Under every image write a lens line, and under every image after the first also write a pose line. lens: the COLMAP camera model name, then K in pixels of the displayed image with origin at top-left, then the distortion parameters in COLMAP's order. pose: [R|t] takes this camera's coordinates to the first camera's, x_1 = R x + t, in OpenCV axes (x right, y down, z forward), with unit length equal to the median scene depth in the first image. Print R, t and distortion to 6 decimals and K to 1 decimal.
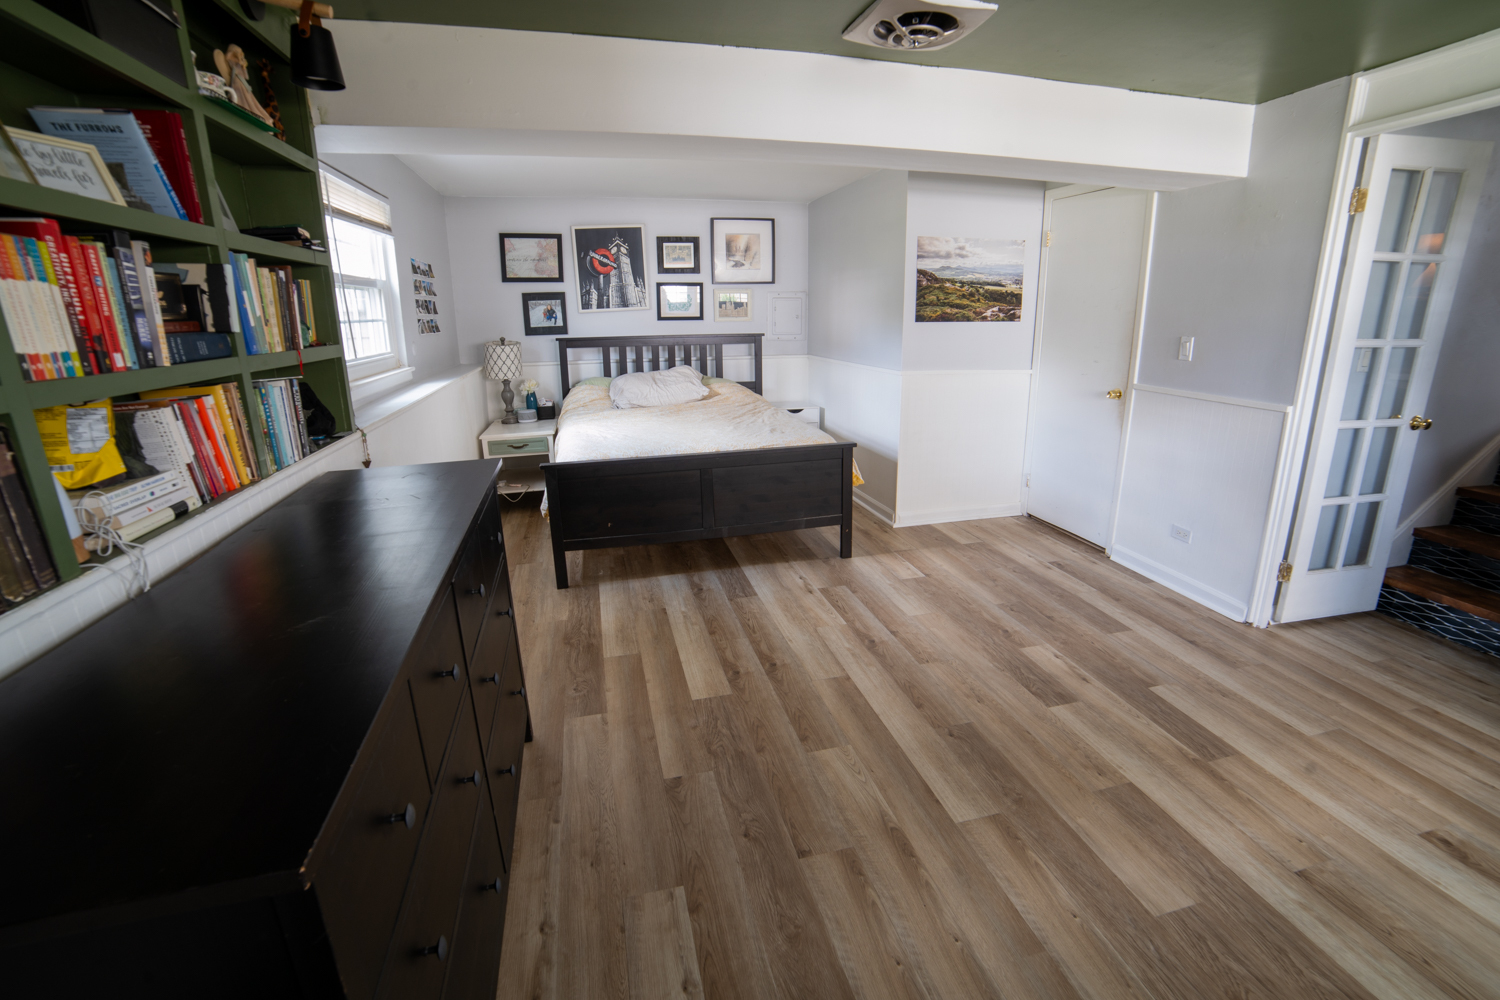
lens RADIAL K [[680.7, 0, 758.0], [0, 680.7, 508.2], [0, 0, 1]] dist [-0.077599, 0.004098]
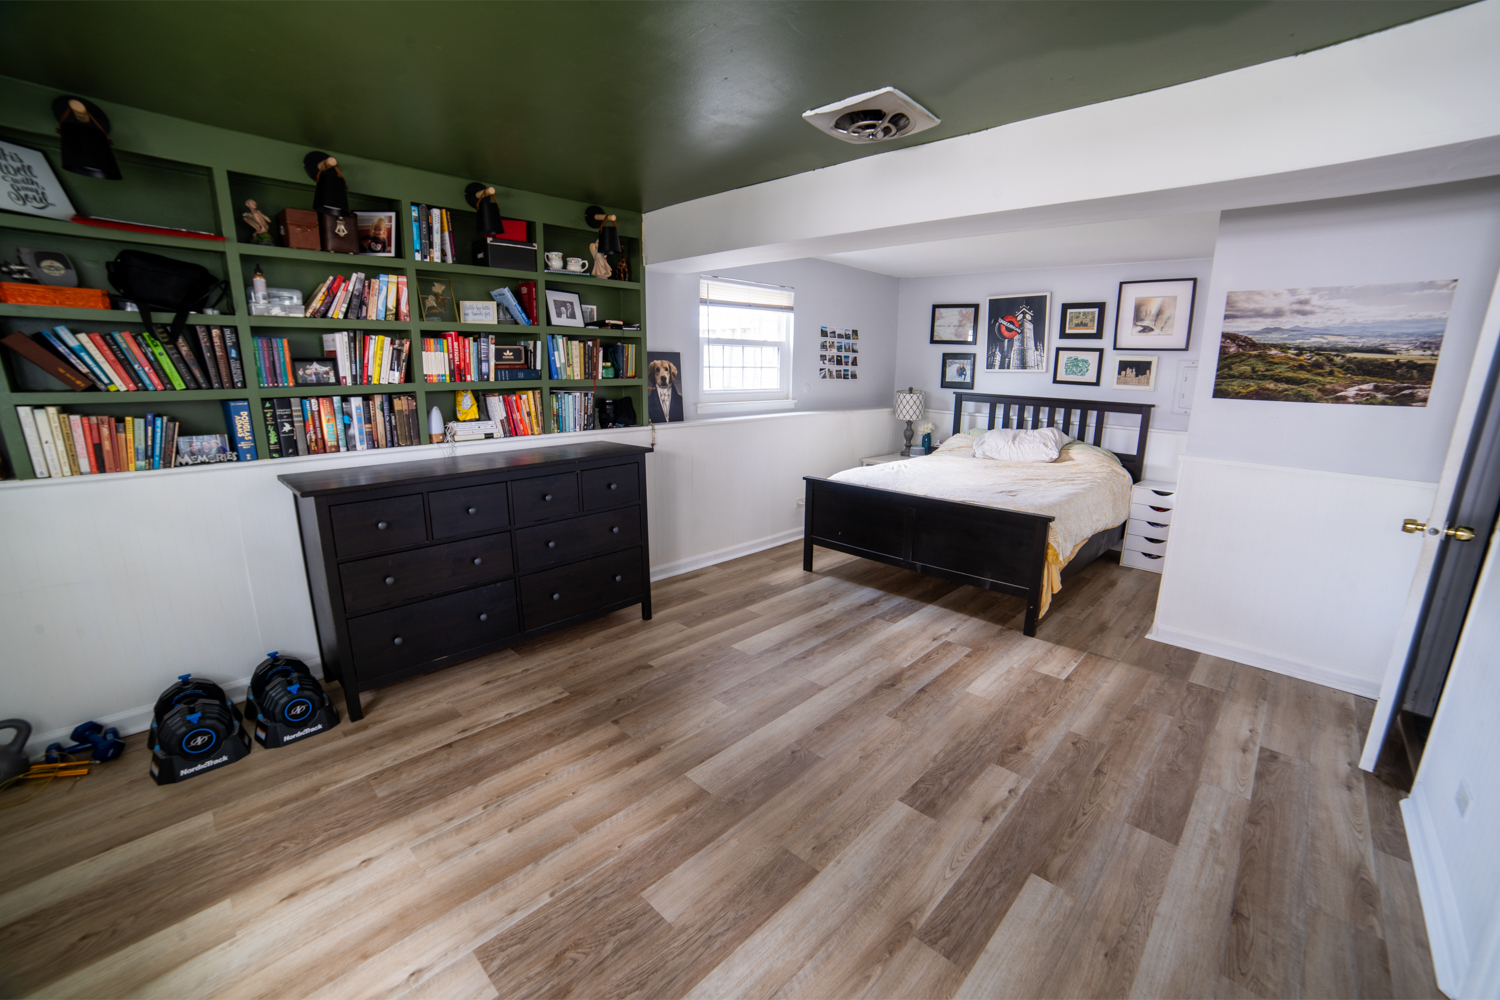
lens RADIAL K [[623.7, 0, 748.3], [0, 623.7, 501.6], [0, 0, 1]] dist [-0.047089, 0.011013]
pose [[0.518360, 0.204760, -0.830287, 0.686346], [-0.262061, 0.962234, 0.073691, -0.077351], [0.814019, 0.179387, 0.552443, 0.203483]]
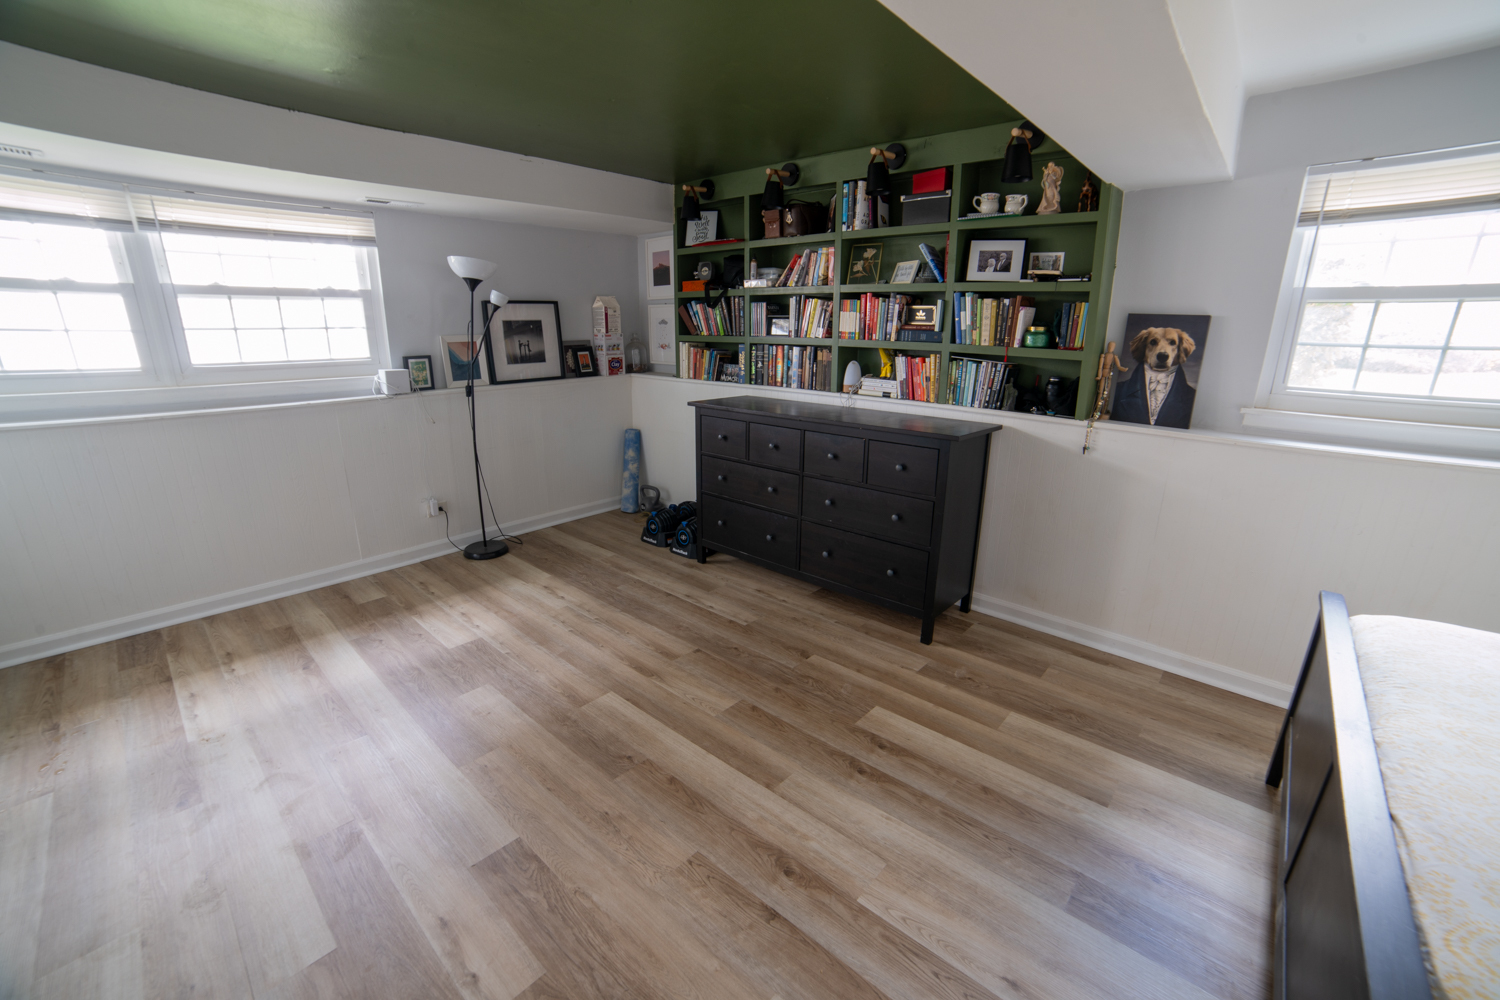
lens RADIAL K [[623.7, 0, 771.3], [0, 623.7, 493.3], [0, 0, 1]] dist [-0.047089, 0.011013]
pose [[-0.818052, 0.149994, -0.555241, 0.380592], [-0.174594, 0.855074, 0.488227, -0.318214], [0.548004, 0.496337, -0.673307, 1.035682]]
